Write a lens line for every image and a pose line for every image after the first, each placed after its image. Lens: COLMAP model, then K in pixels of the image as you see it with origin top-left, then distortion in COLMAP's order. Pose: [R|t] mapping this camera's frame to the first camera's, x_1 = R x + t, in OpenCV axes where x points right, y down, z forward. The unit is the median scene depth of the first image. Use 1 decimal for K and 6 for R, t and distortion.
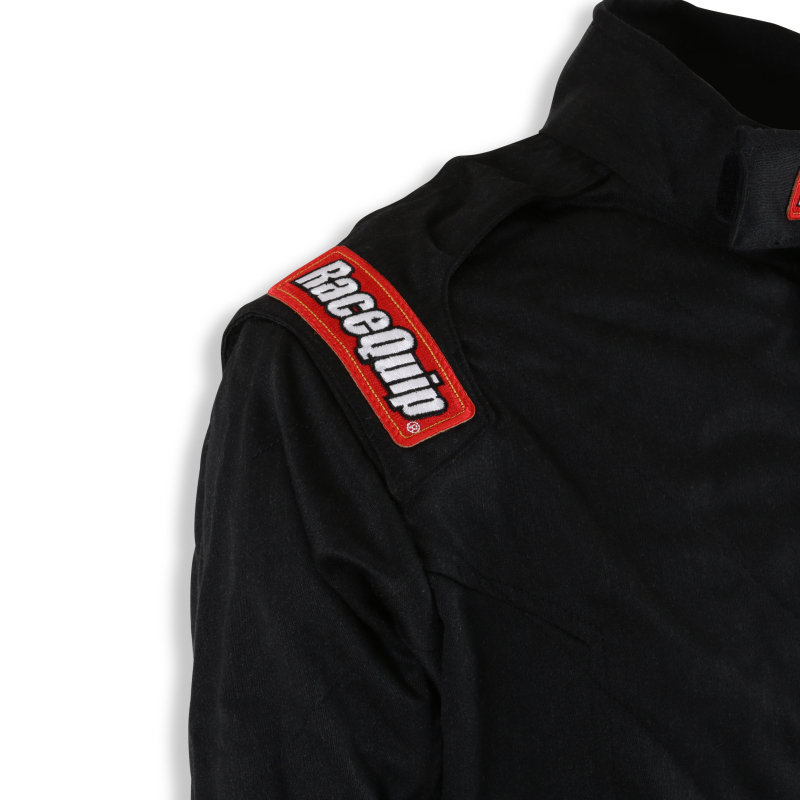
lens RADIAL K [[2092.5, 0, 400.0], [0, 2092.5, 400.0], [0, 0, 1]] dist [0.339147, 0.040762]
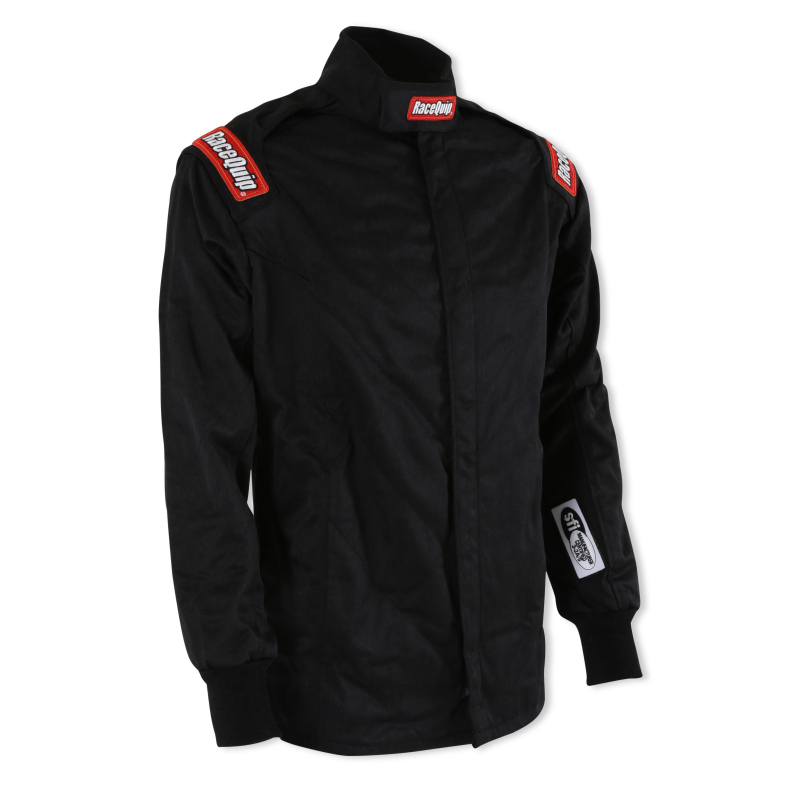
lens RADIAL K [[1908.1, 0, 400.0], [0, 1908.1, 400.0], [0, 0, 1]] dist [0.107466, 0.487665]
pose [[0.999133, 0.019645, -0.036712, 0.287618], [-0.018984, 0.999653, 0.018277, 0.217512], [0.037059, -0.017564, 0.999159, -1.336128]]
